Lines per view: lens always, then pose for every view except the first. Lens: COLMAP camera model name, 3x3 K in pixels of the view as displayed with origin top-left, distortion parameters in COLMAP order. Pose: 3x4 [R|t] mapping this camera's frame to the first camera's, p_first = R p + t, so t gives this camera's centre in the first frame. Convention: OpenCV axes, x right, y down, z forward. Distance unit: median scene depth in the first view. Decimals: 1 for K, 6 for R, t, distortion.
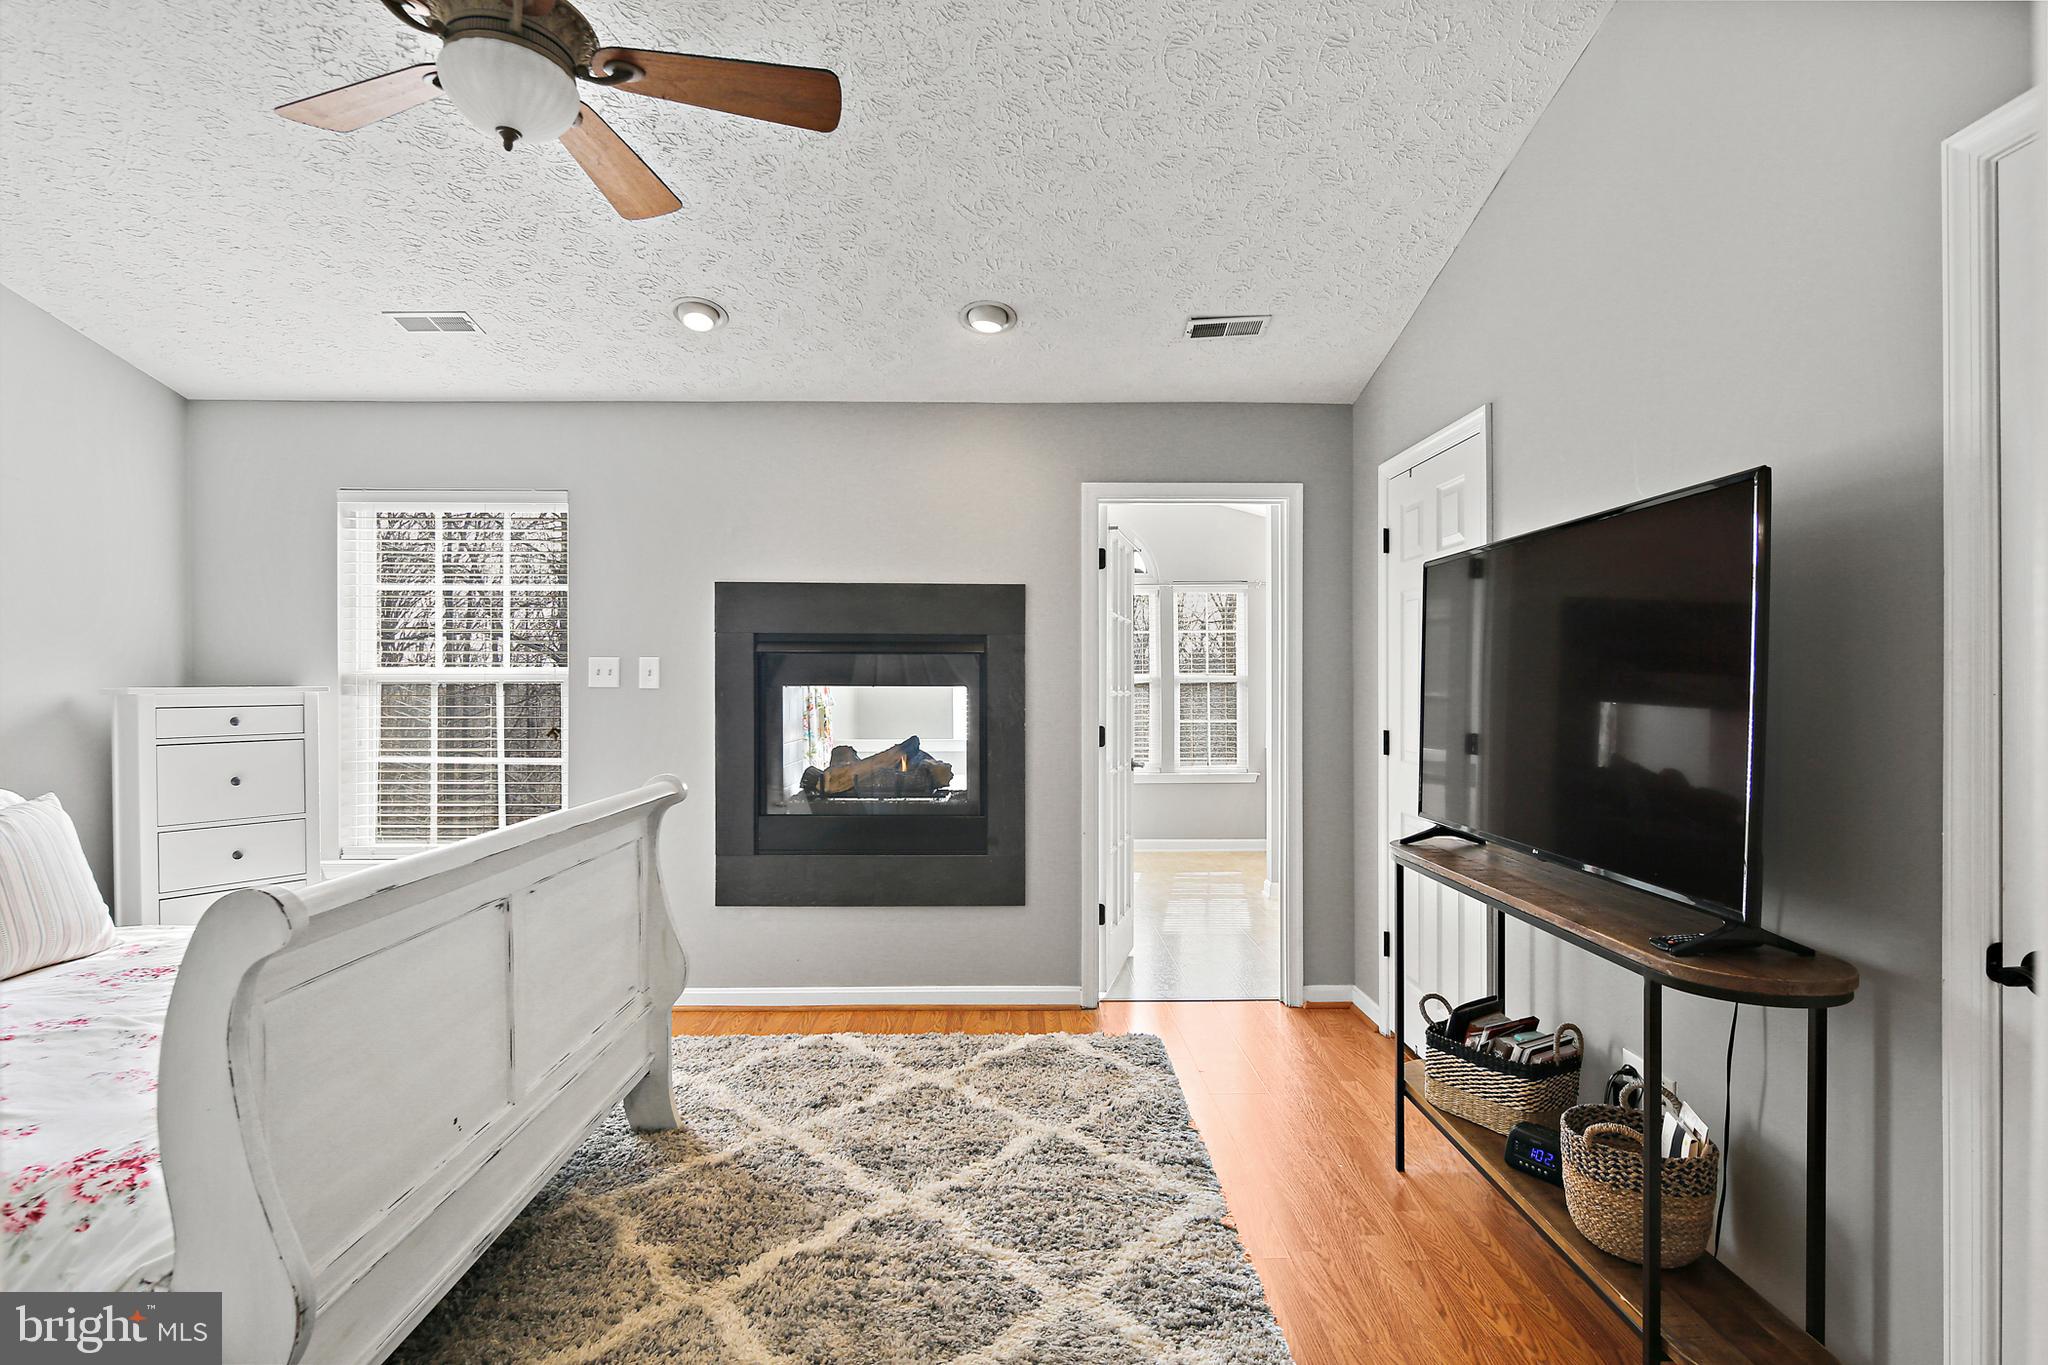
lens RADIAL K [[993.6, 0, 1019.8], [0, 993.6, 683.1], [0, 0, 1]] dist [0.002352, -0.002197]
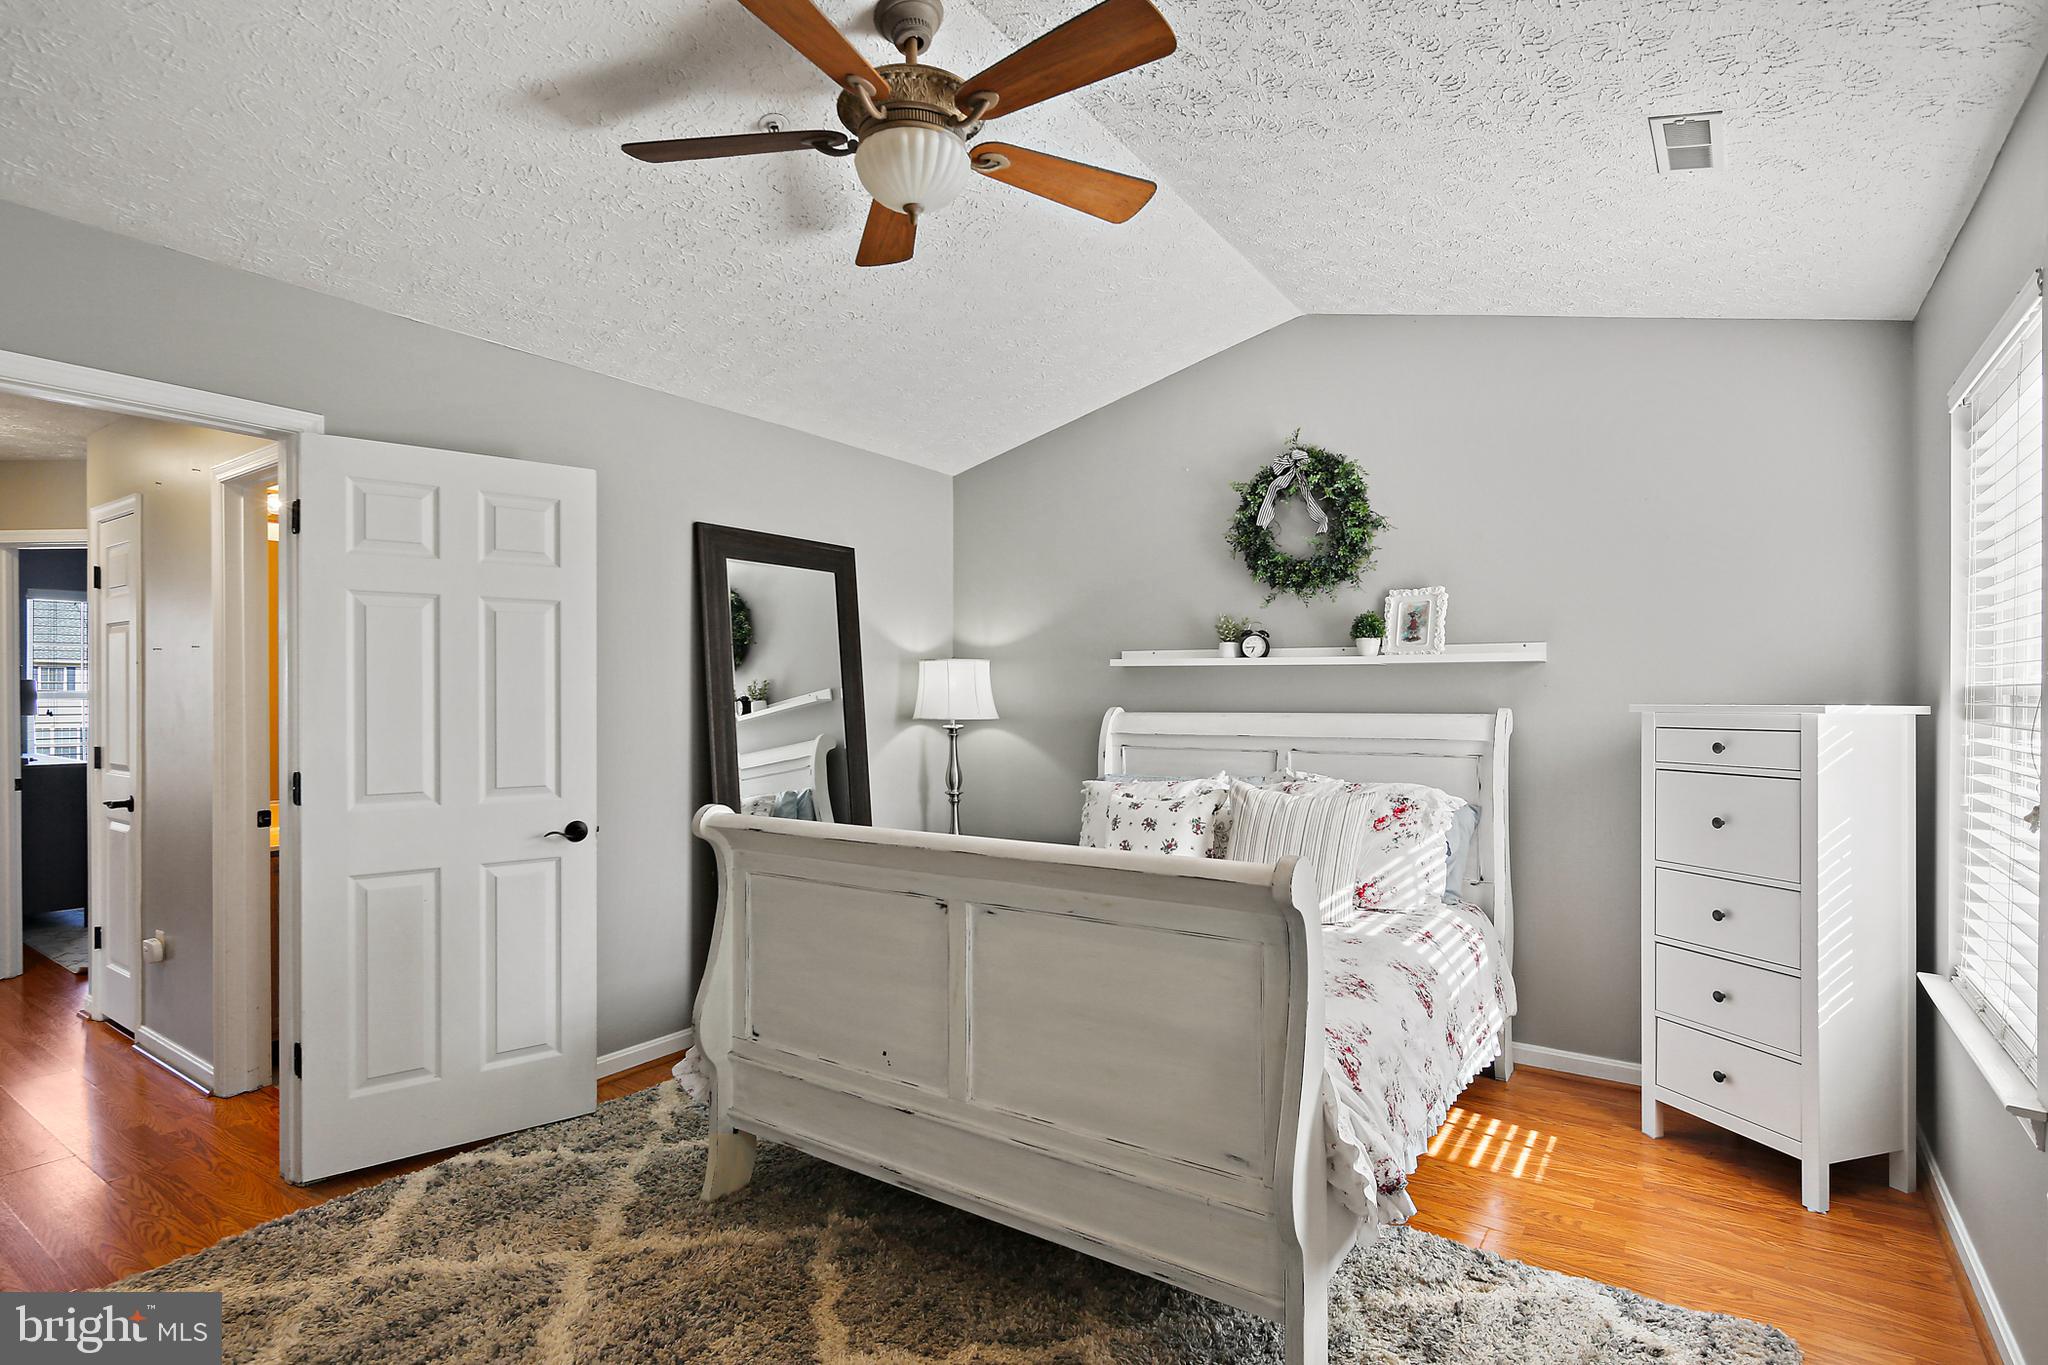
lens RADIAL K [[993.6, 0, 1019.8], [0, 993.6, 683.1], [0, 0, 1]] dist [0.002352, -0.002197]
pose [[-0.571856, -0.007580, -0.820319, 0.198660], [-0.002839, 0.999970, -0.007260, -0.006527], [0.820349, -0.001823, -0.571860, 1.034871]]
